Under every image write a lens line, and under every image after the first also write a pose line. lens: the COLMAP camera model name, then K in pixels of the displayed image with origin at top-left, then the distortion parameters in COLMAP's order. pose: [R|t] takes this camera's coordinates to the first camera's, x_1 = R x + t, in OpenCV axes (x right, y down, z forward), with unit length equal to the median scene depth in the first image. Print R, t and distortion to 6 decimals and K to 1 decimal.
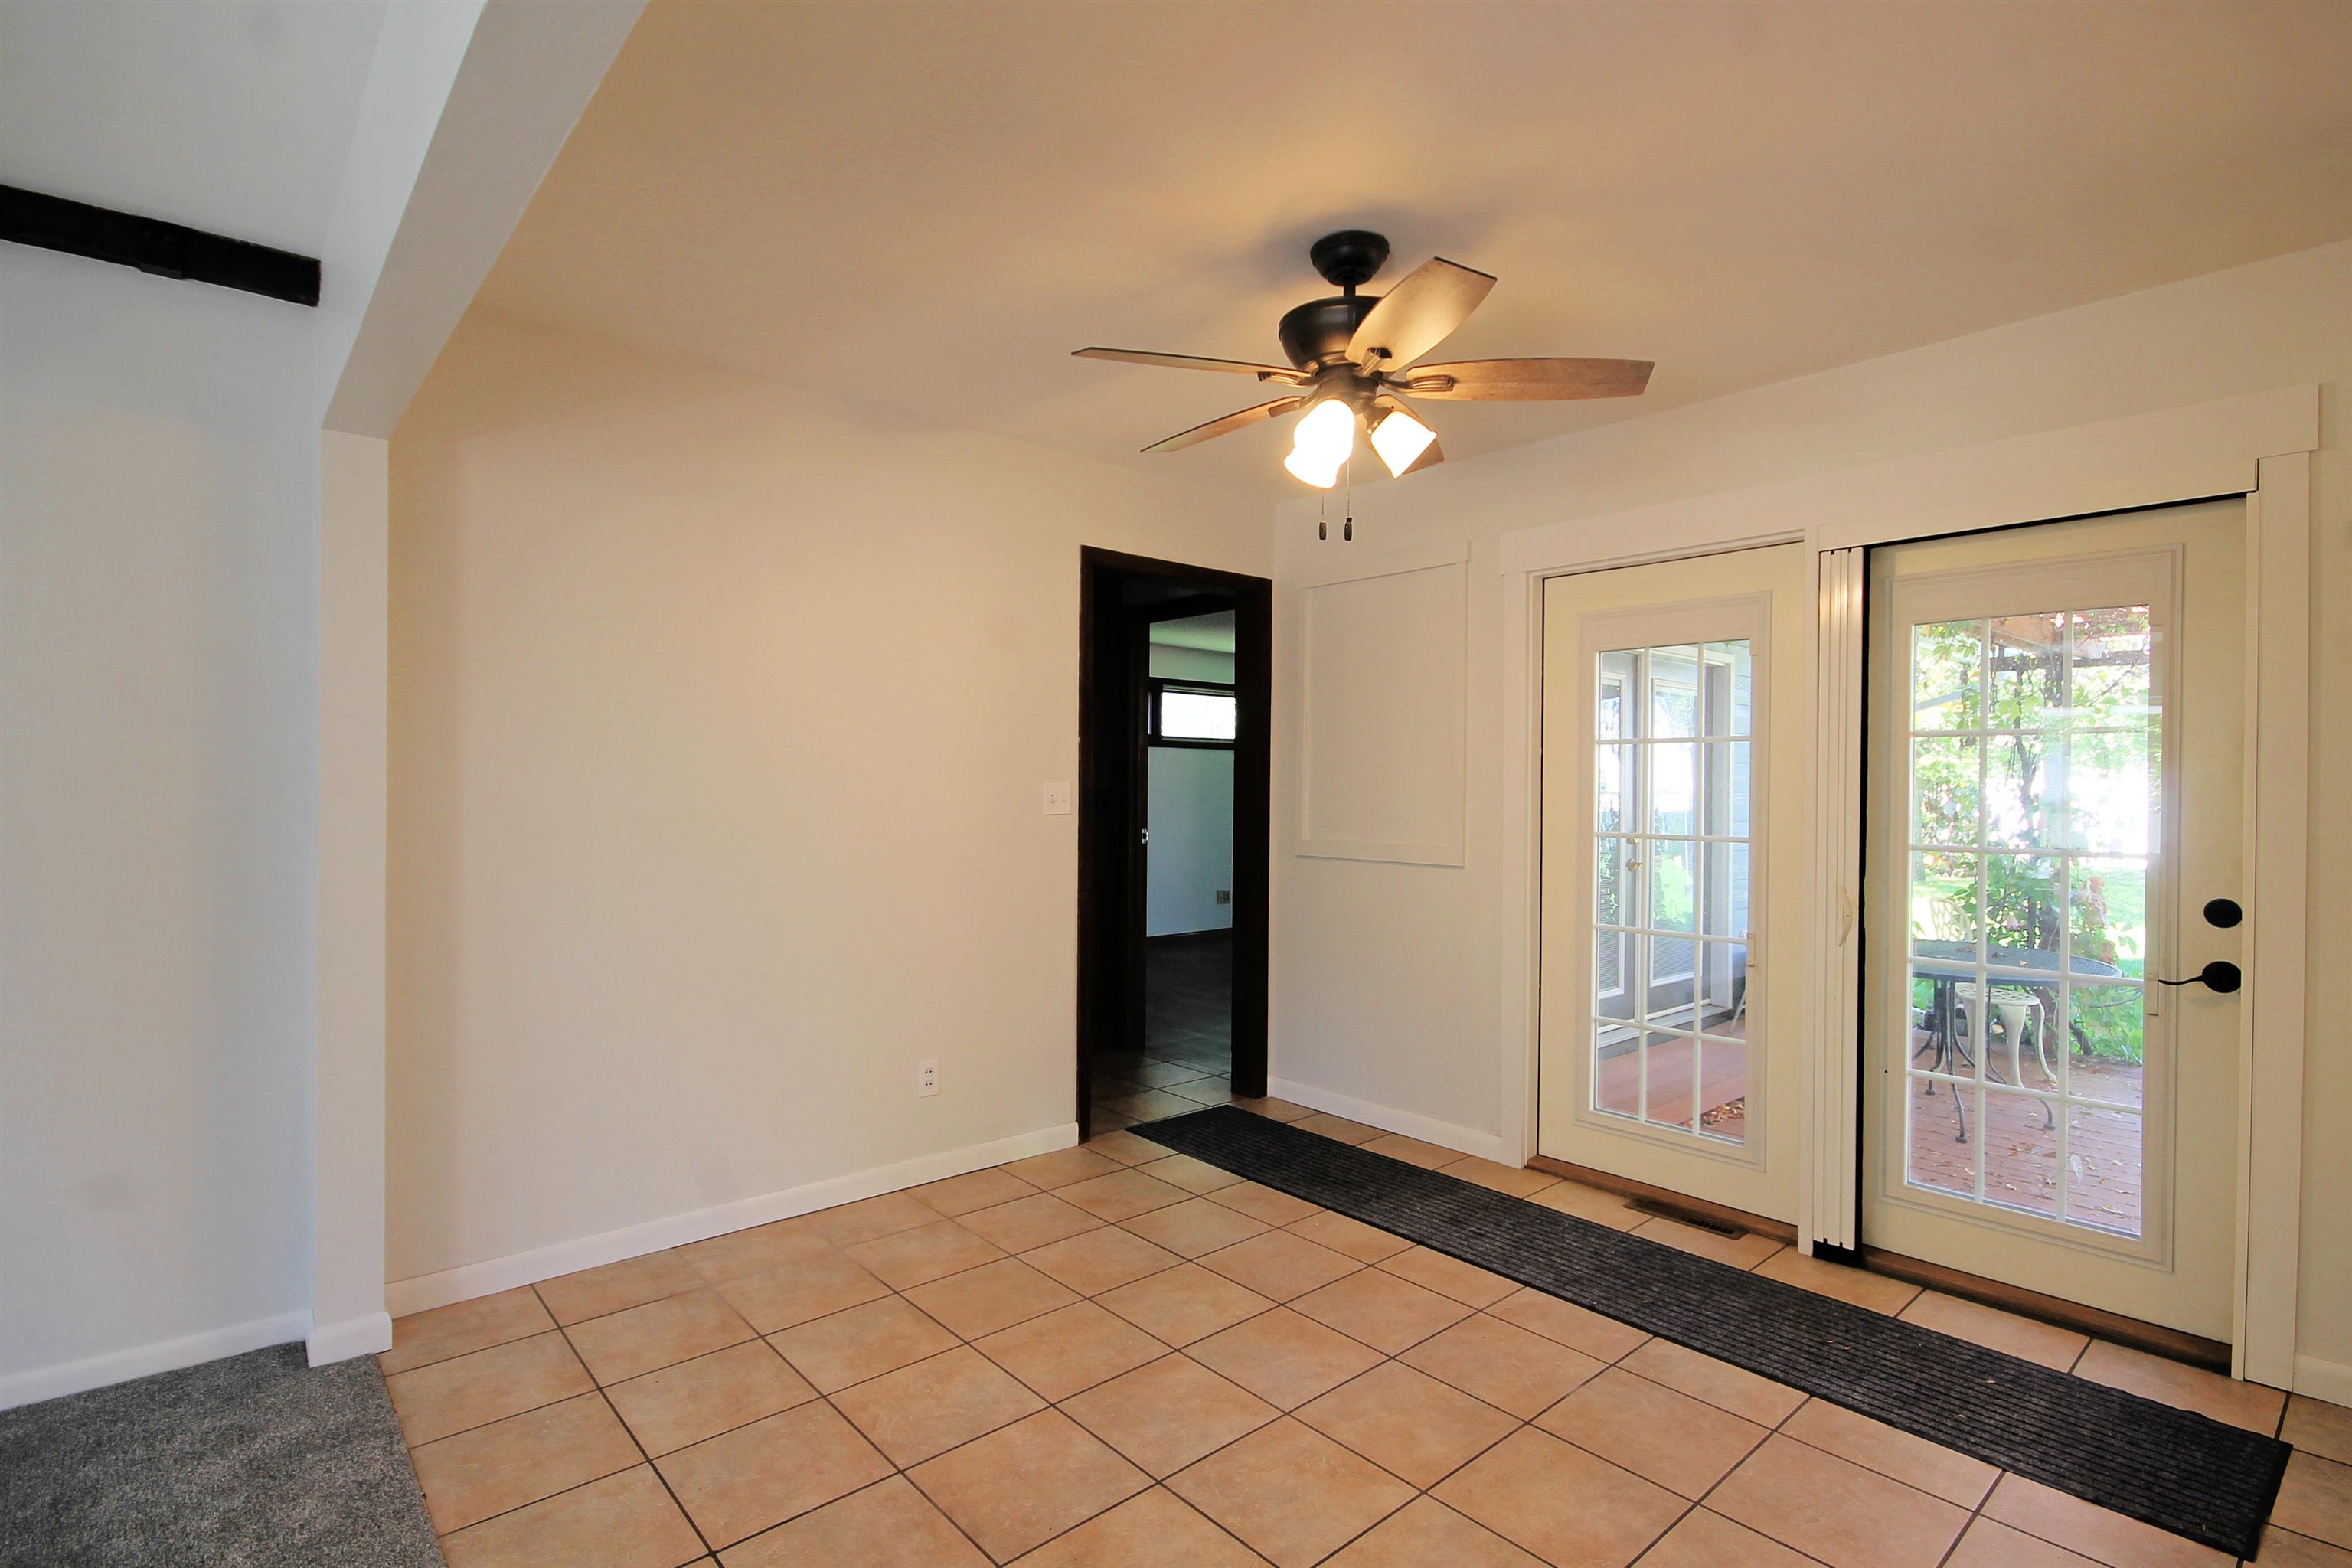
lens RADIAL K [[1129.2, 0, 1181.6], [0, 1129.2, 783.2], [0, 0, 1]] dist [-0.011259, 0.000374]
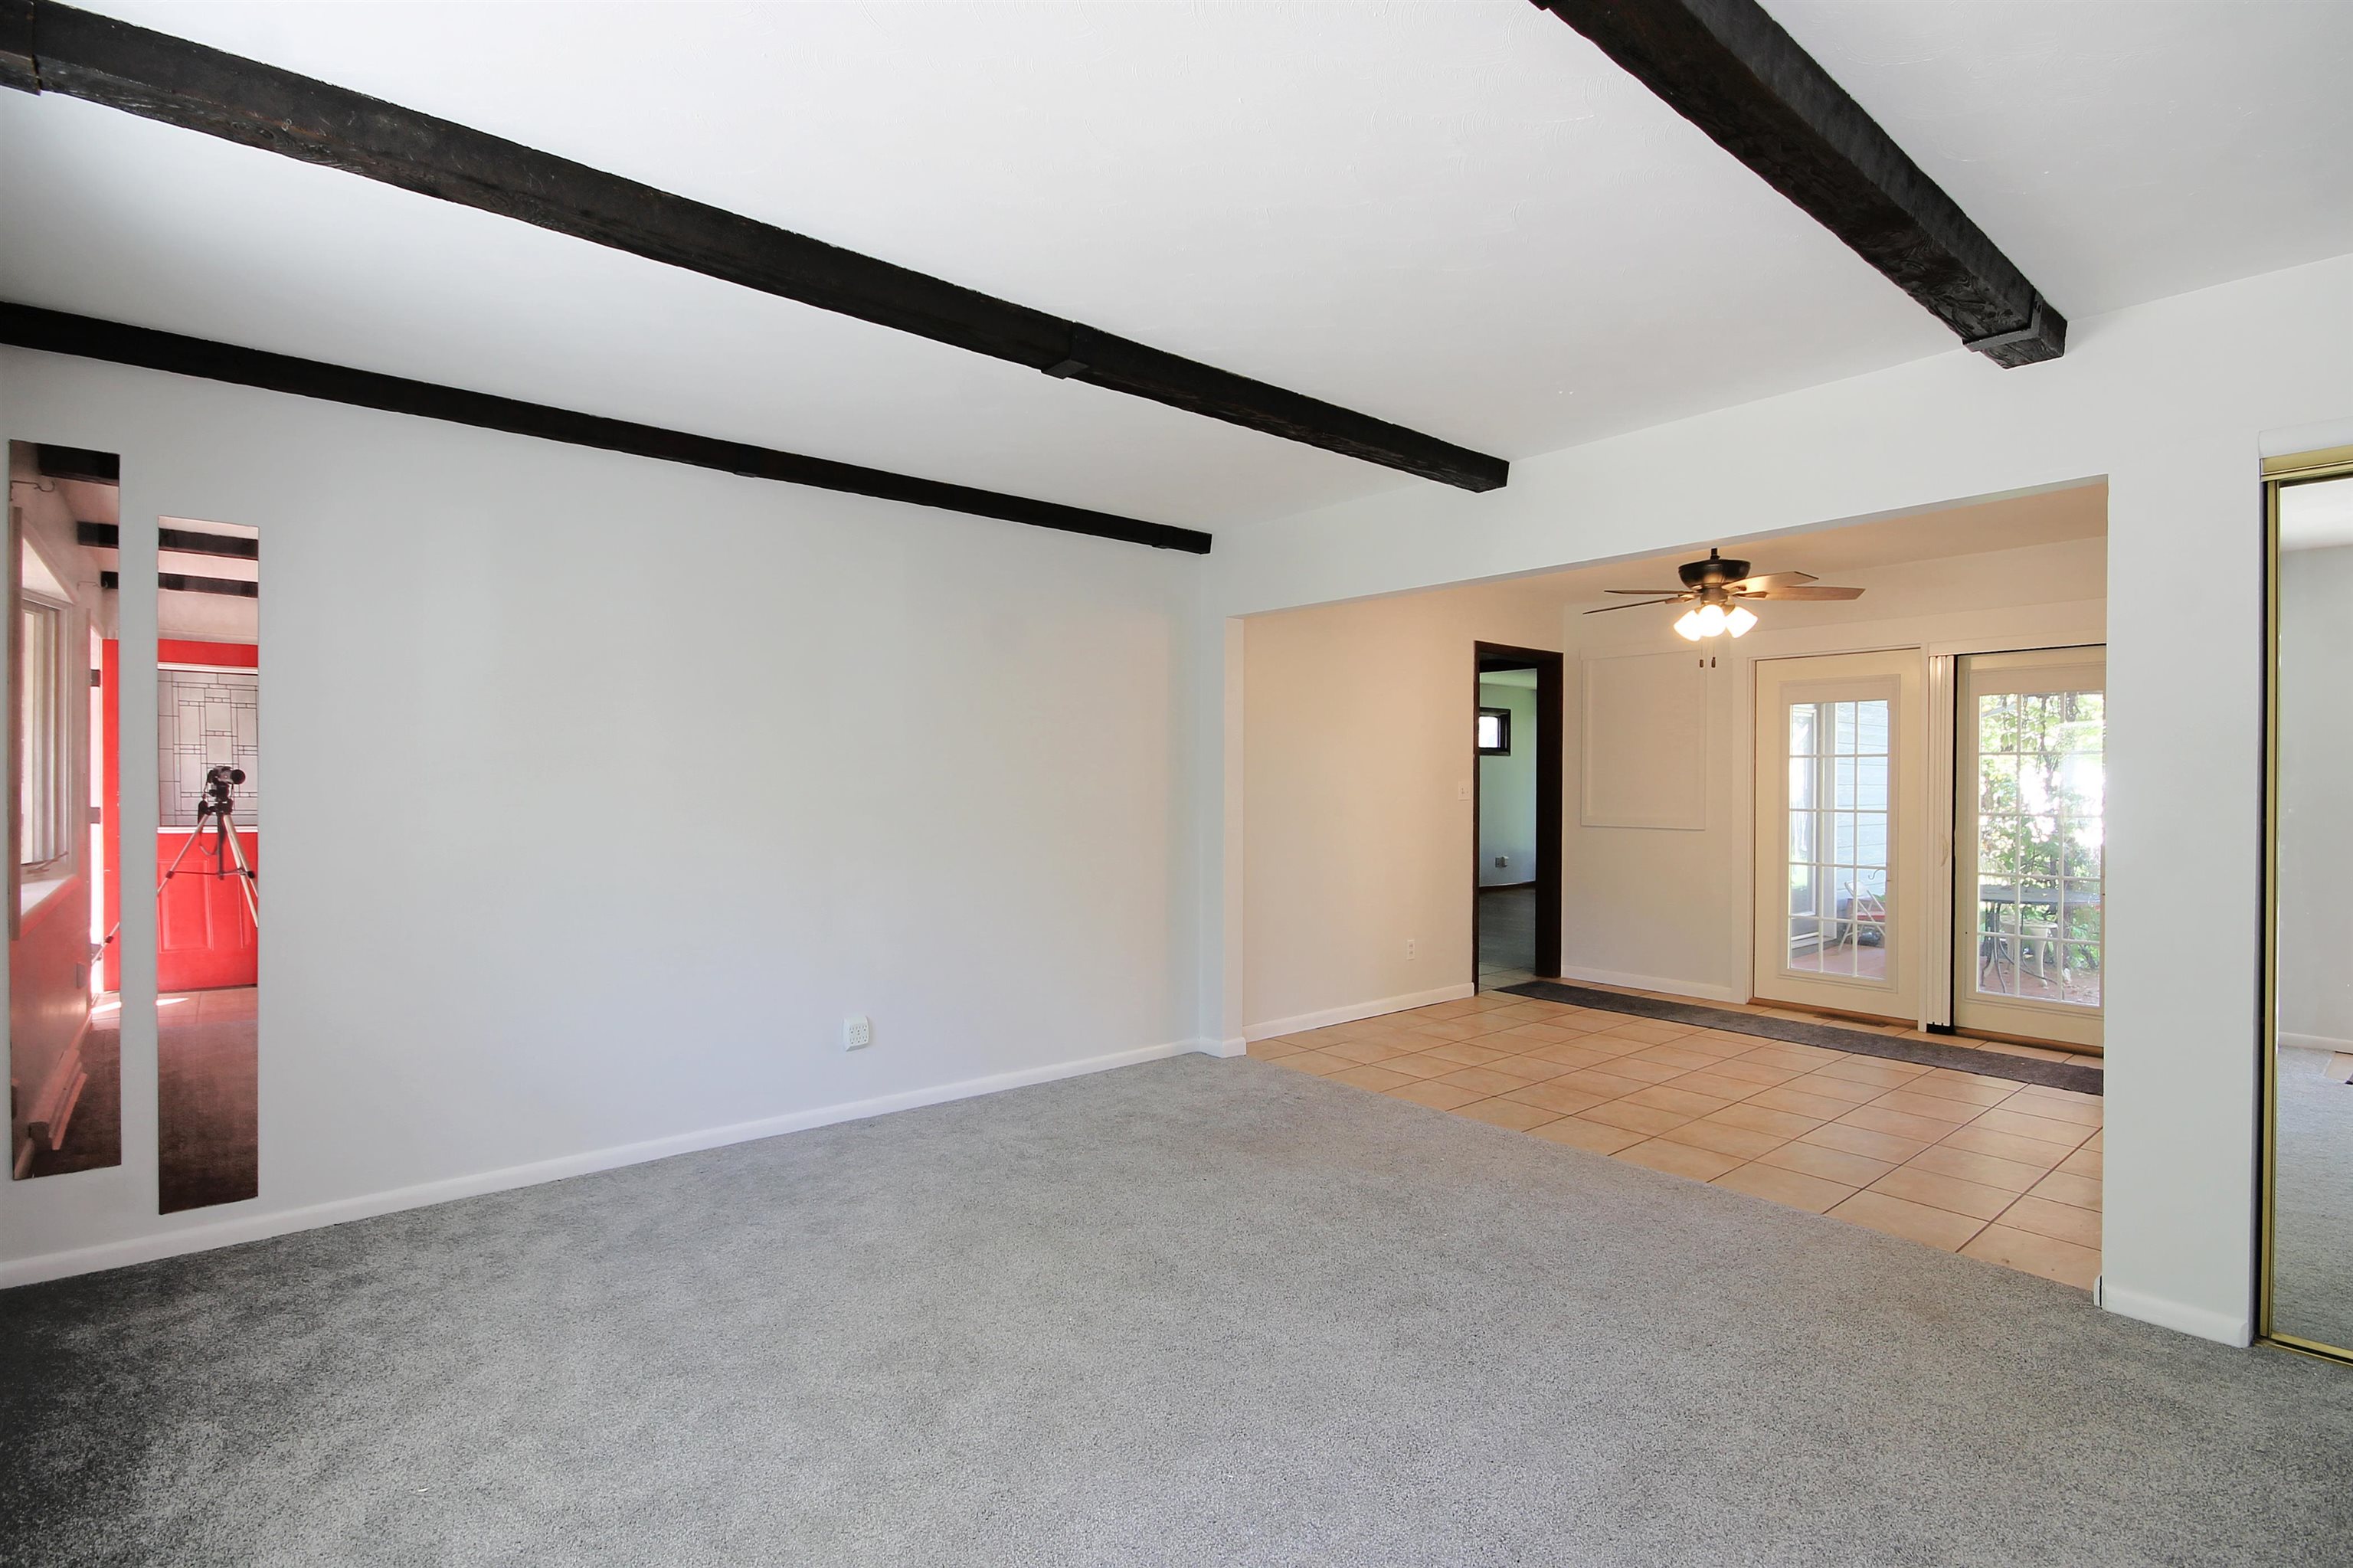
lens RADIAL K [[1103.9, 0, 1196.9], [0, 1103.9, 784.5], [0, 0, 1]] dist [-0.003926, -0.000640]
pose [[0.999796, -0.005780, -0.019377, -0.617355], [0.005908, 0.999961, 0.006576, -0.012077], [0.019339, -0.006690, 0.999791, -0.857997]]
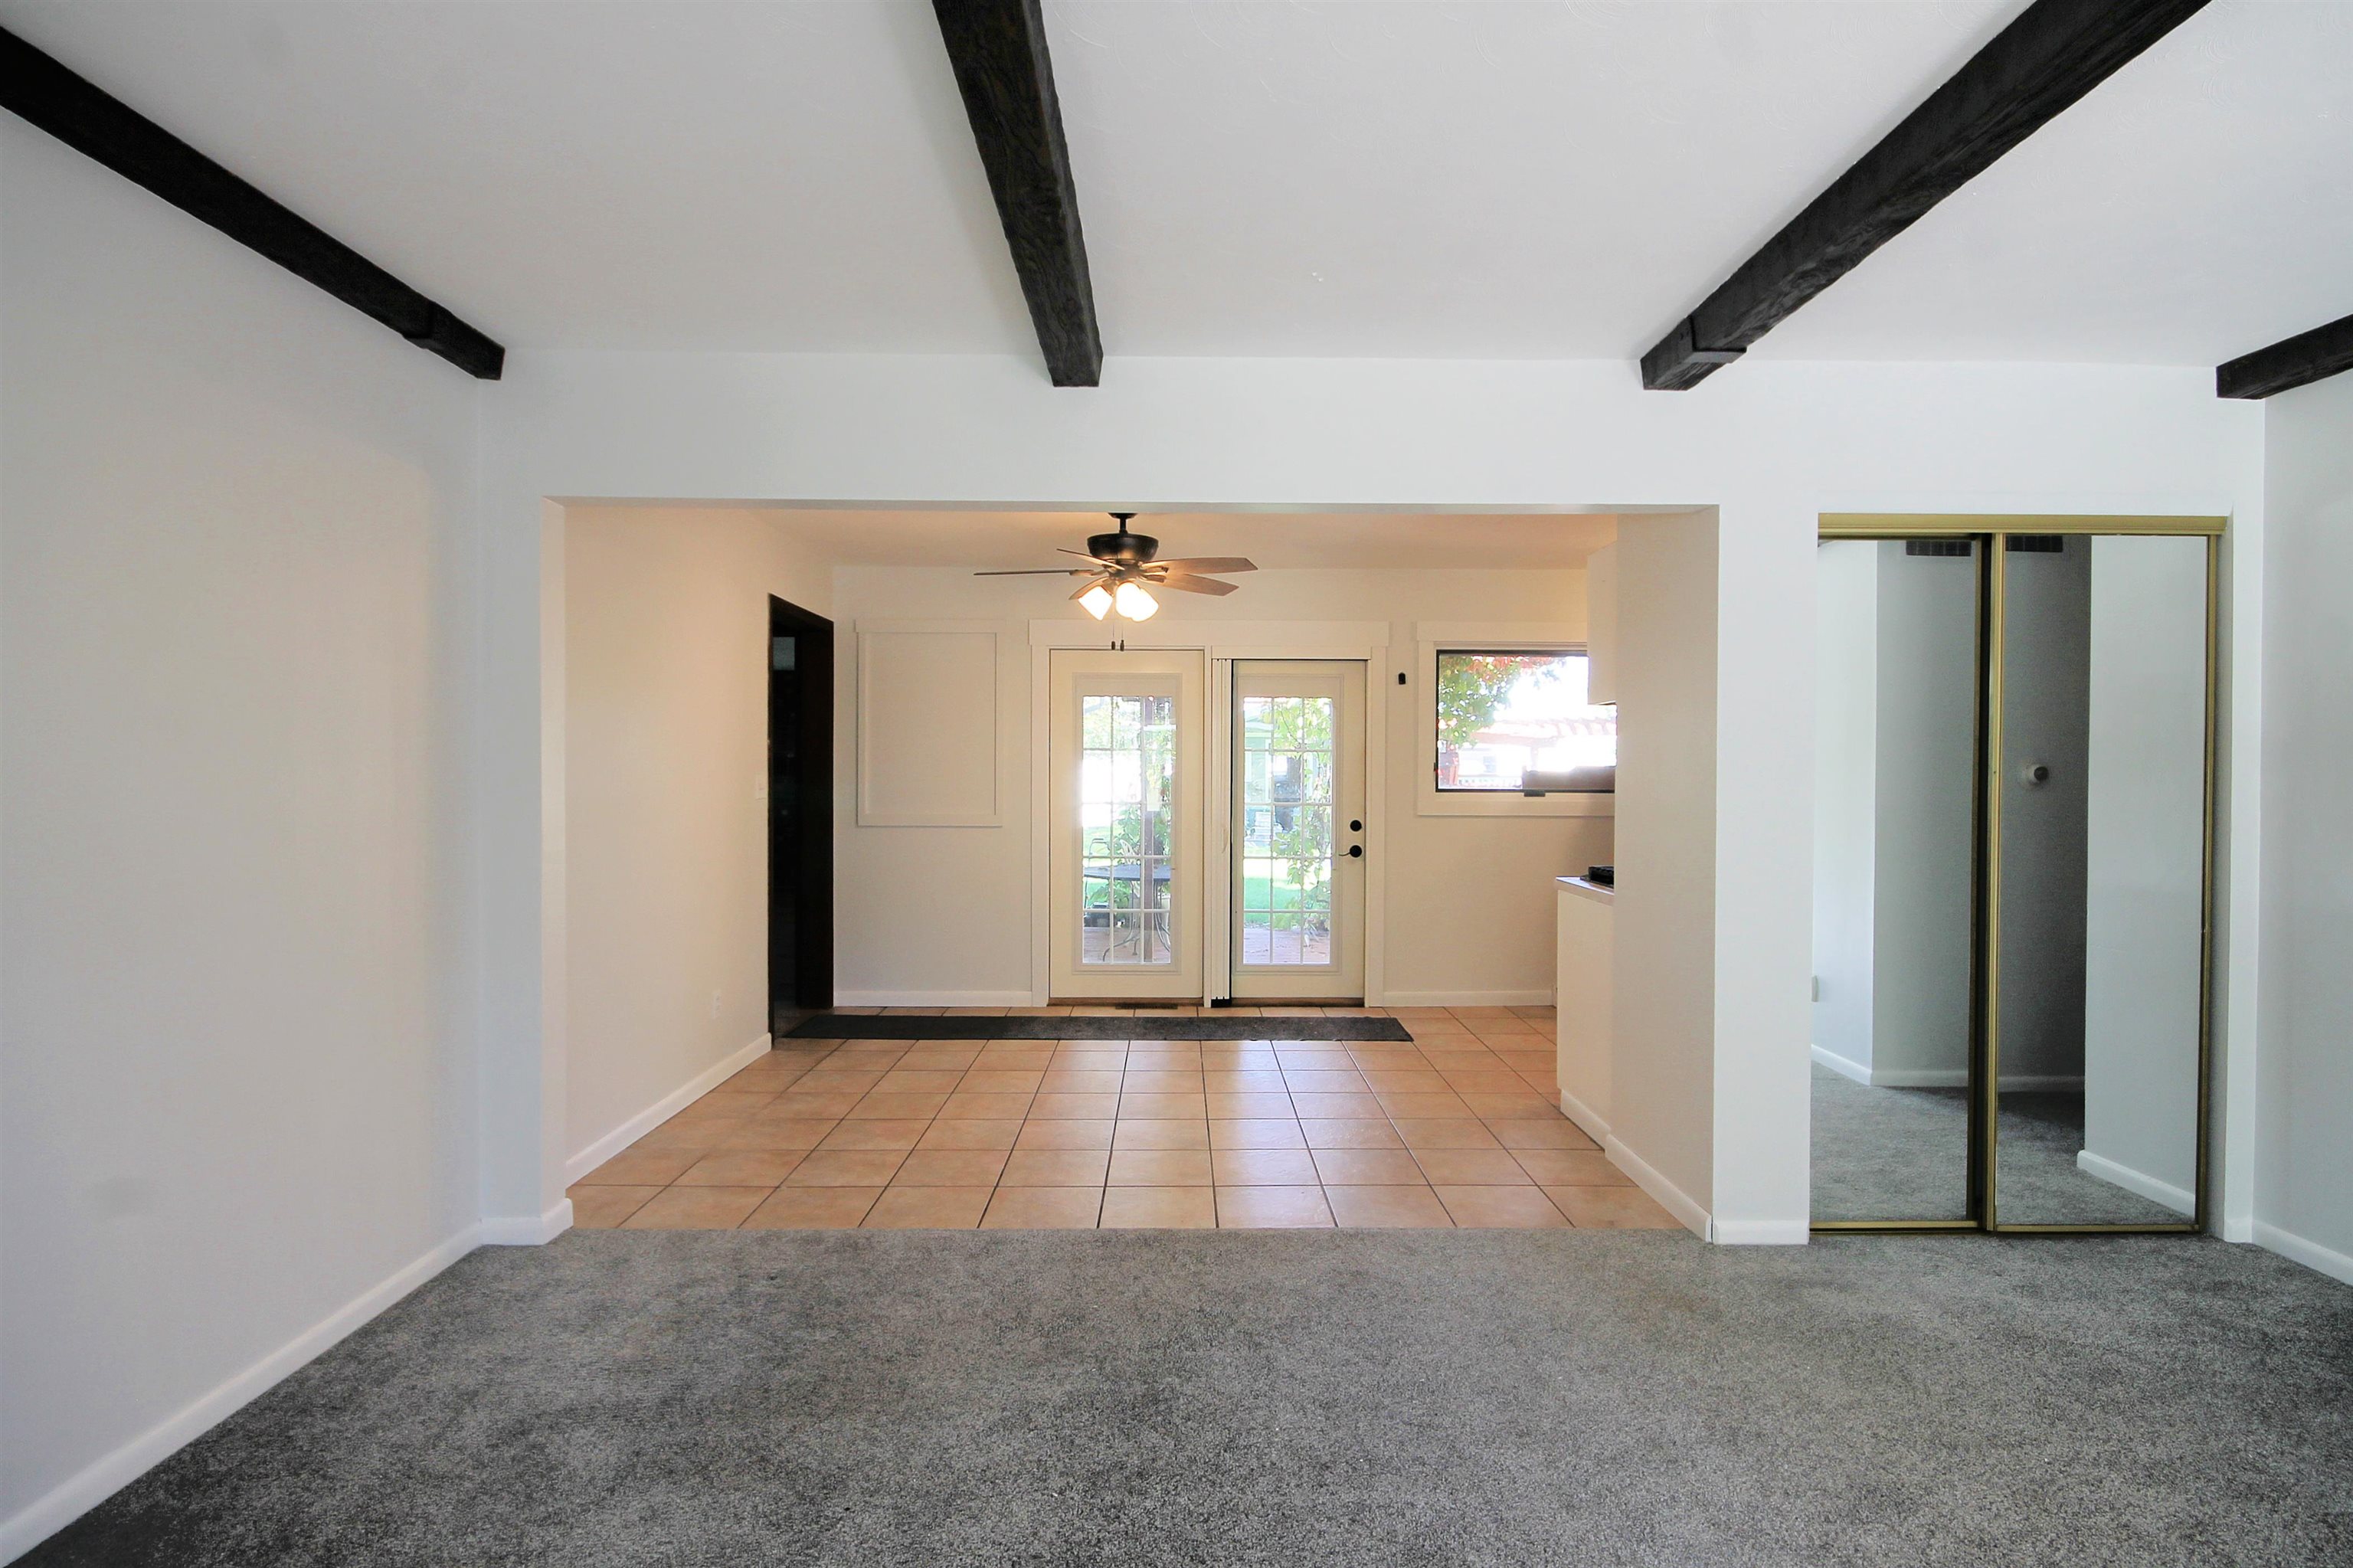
lens RADIAL K [[1111.0, 0, 1178.8], [0, 1111.0, 773.1], [0, 0, 1]] dist [-0.001317, 0.000096]
pose [[0.662265, -0.004156, 0.749258, -0.969161], [0.000718, 0.999988, 0.004913, -0.010340], [-0.749269, -0.002716, 0.662260, -0.276943]]
